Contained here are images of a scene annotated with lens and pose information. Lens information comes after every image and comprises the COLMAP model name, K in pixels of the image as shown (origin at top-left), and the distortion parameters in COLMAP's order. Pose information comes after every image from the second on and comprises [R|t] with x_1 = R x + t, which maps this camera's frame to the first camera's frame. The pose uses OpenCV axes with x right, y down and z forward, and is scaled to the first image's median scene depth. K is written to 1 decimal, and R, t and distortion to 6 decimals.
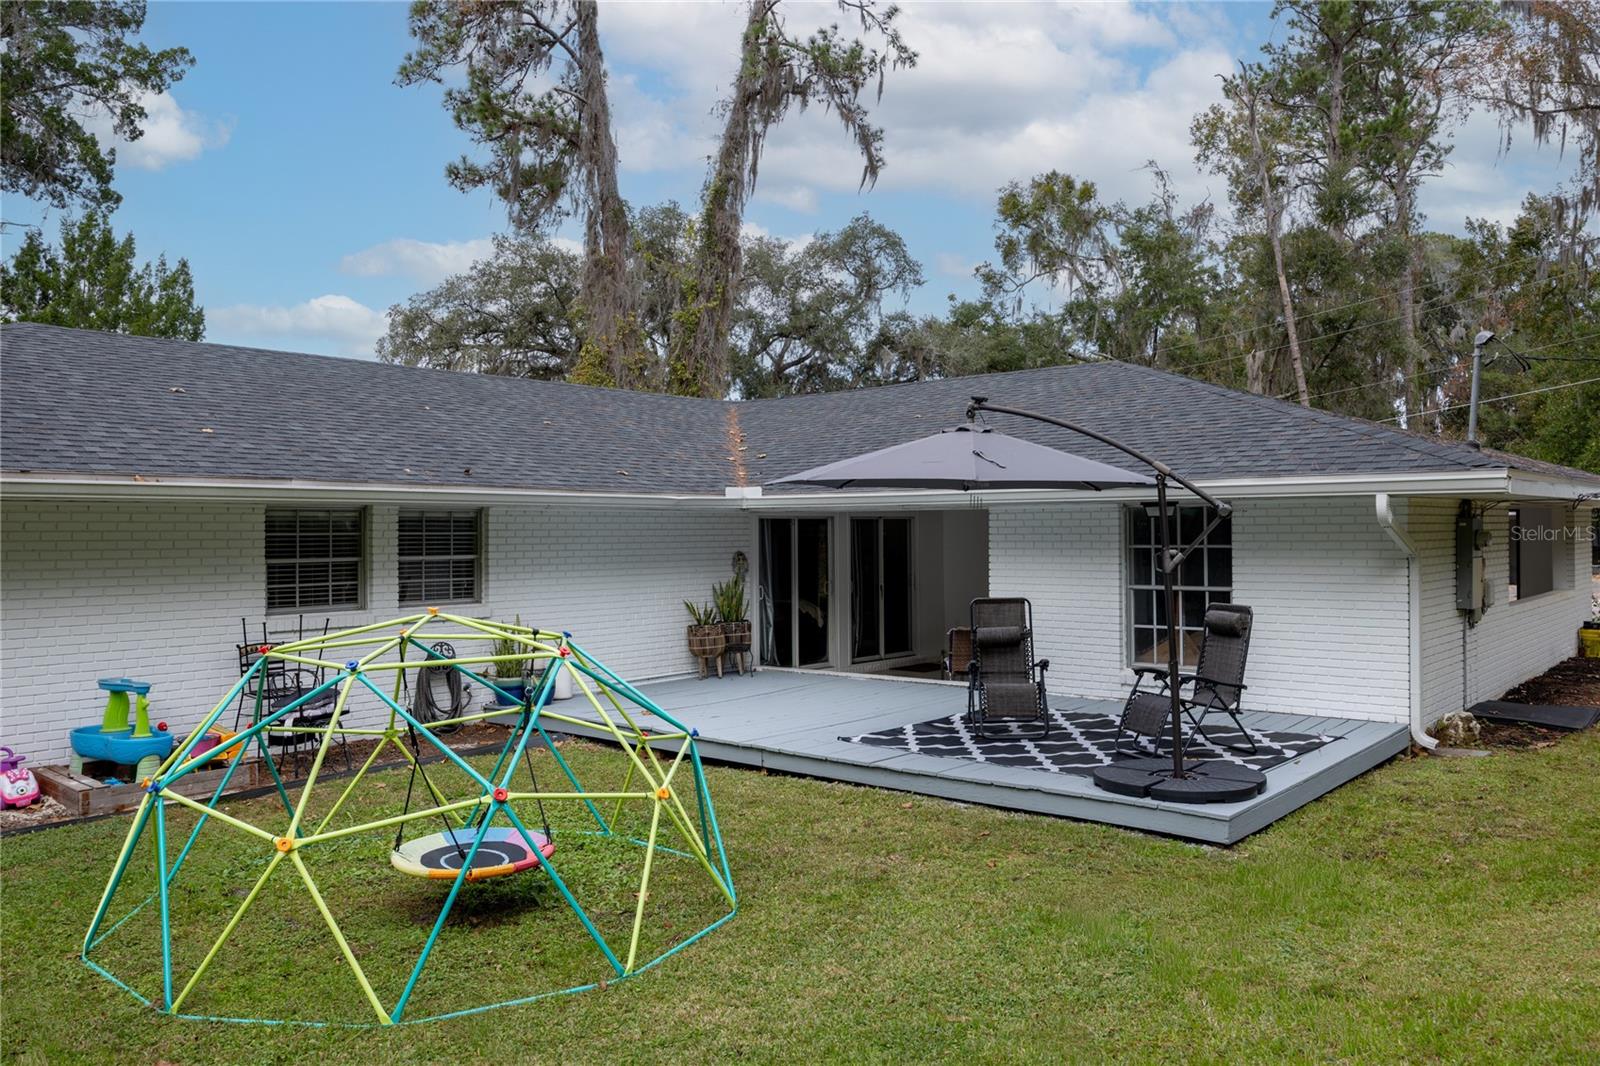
lens RADIAL K [[1196.0, 0, 802.5], [0, 1196.0, 528.6], [0, 0, 1]] dist [0.001817, -0.002867]
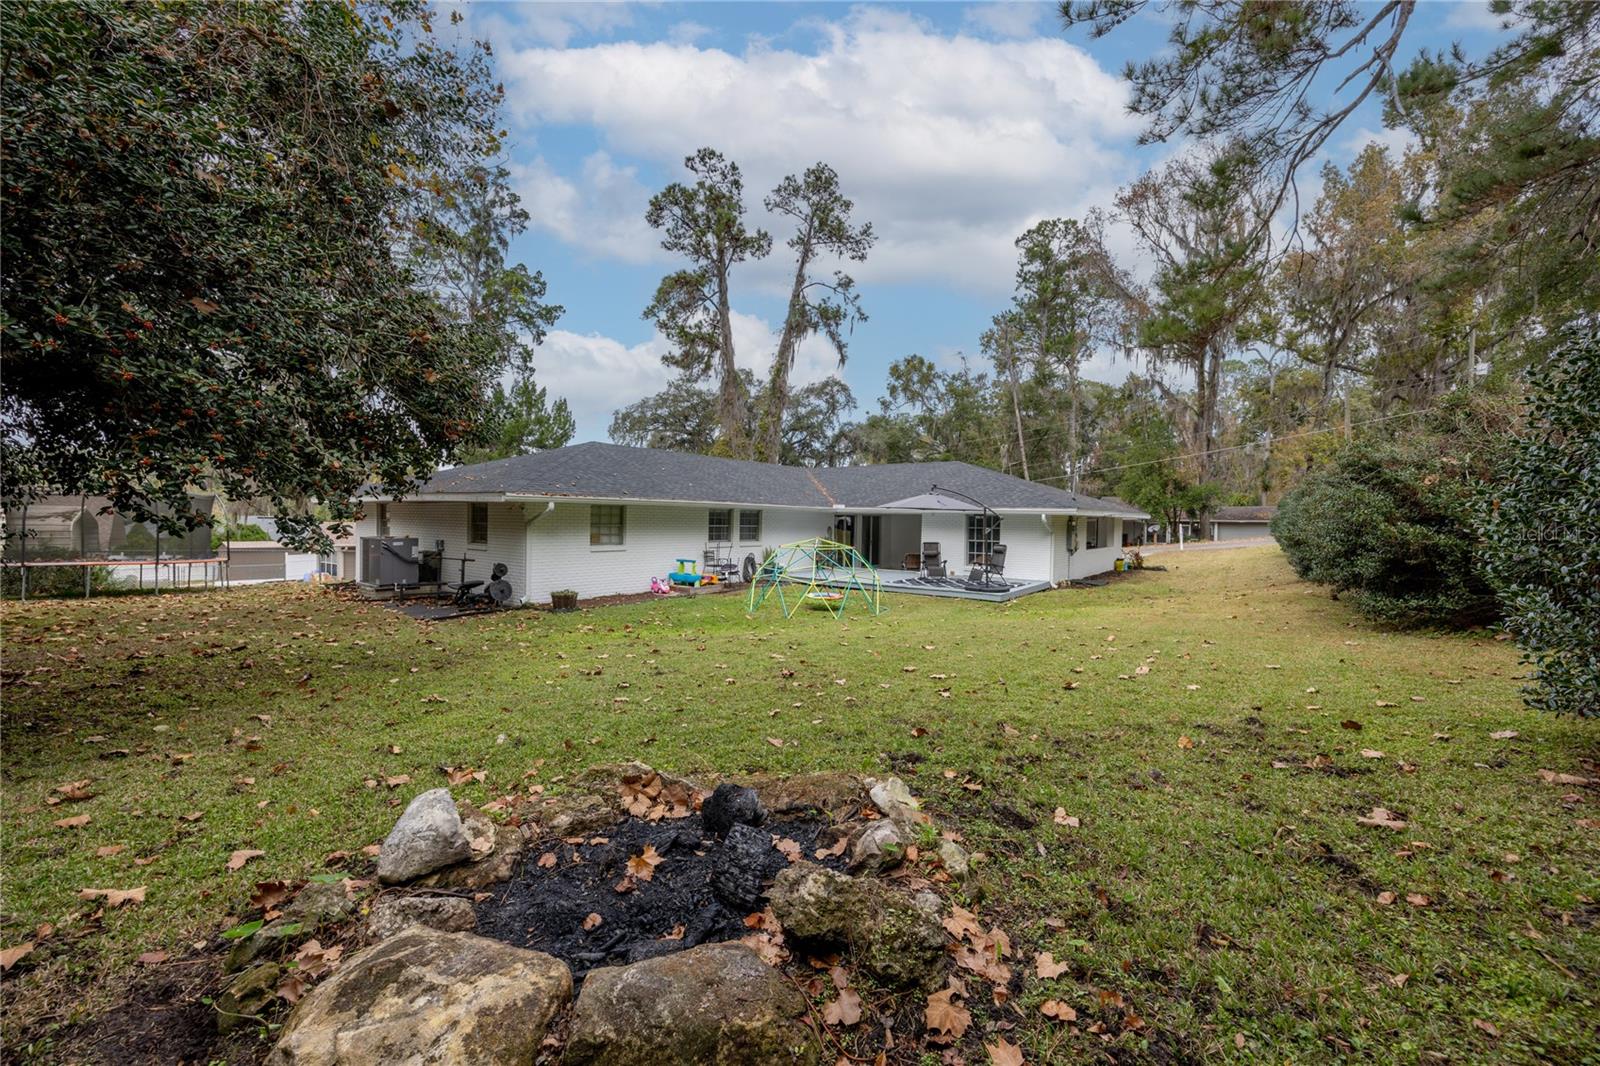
lens RADIAL K [[652.4, 0, 793.1], [0, 652.4, 536.9], [0, 0, 1]] dist [0.001017, 0.000036]
pose [[0.997949, 0.024284, 0.059227, -0.087467], [-0.026077, 0.999219, 0.029694, -0.000006], [-0.058460, -0.031177, 0.997803, -0.210142]]
